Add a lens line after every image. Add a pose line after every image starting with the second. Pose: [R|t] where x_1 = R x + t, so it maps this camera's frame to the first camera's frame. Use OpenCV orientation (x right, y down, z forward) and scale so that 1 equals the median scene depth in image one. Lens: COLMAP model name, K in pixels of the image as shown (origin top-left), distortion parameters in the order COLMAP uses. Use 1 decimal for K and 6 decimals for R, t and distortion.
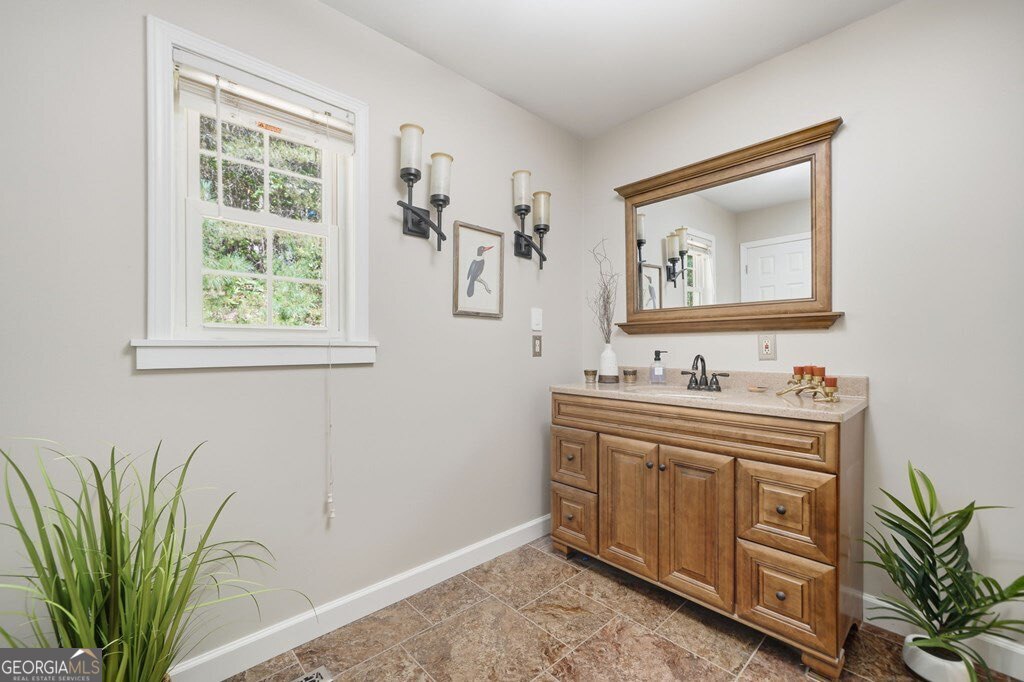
lens RADIAL K [[420.7, 0, 514.0], [0, 420.7, 348.7], [0, 0, 1]] dist [0.000143, 0.000038]
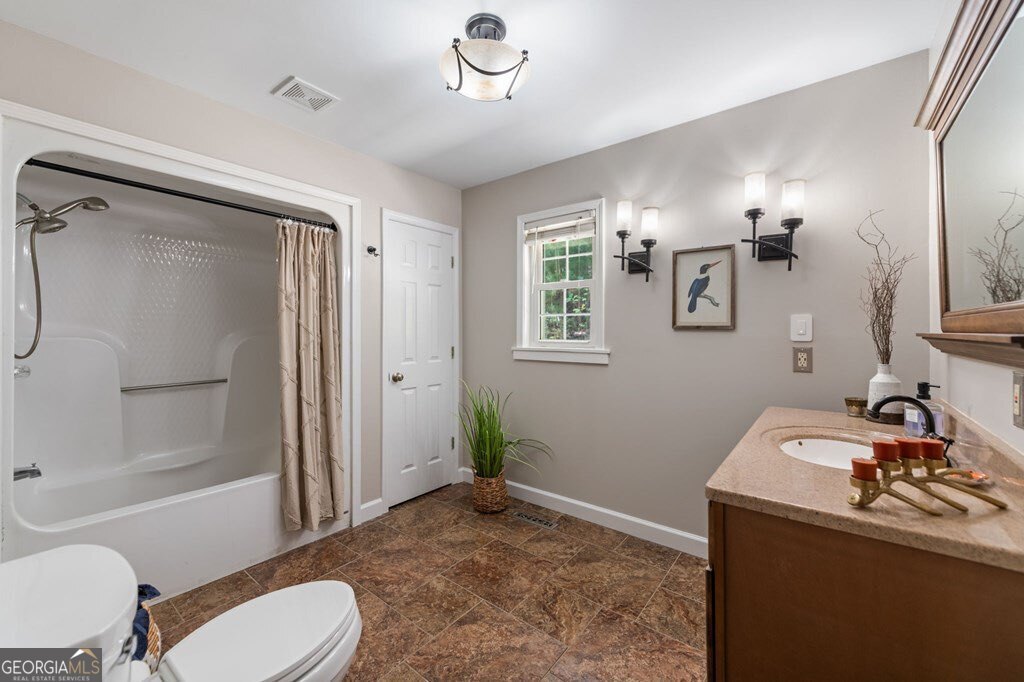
lens RADIAL K [[420.7, 0, 514.5], [0, 420.7, 332.9], [0, 0, 1]] dist [0.000143, 0.000038]
pose [[0.149893, 0.008534, -0.988665, 0.932133], [-0.005556, 0.999954, 0.007789, -0.074743], [0.988687, 0.004326, 0.149933, 0.362055]]
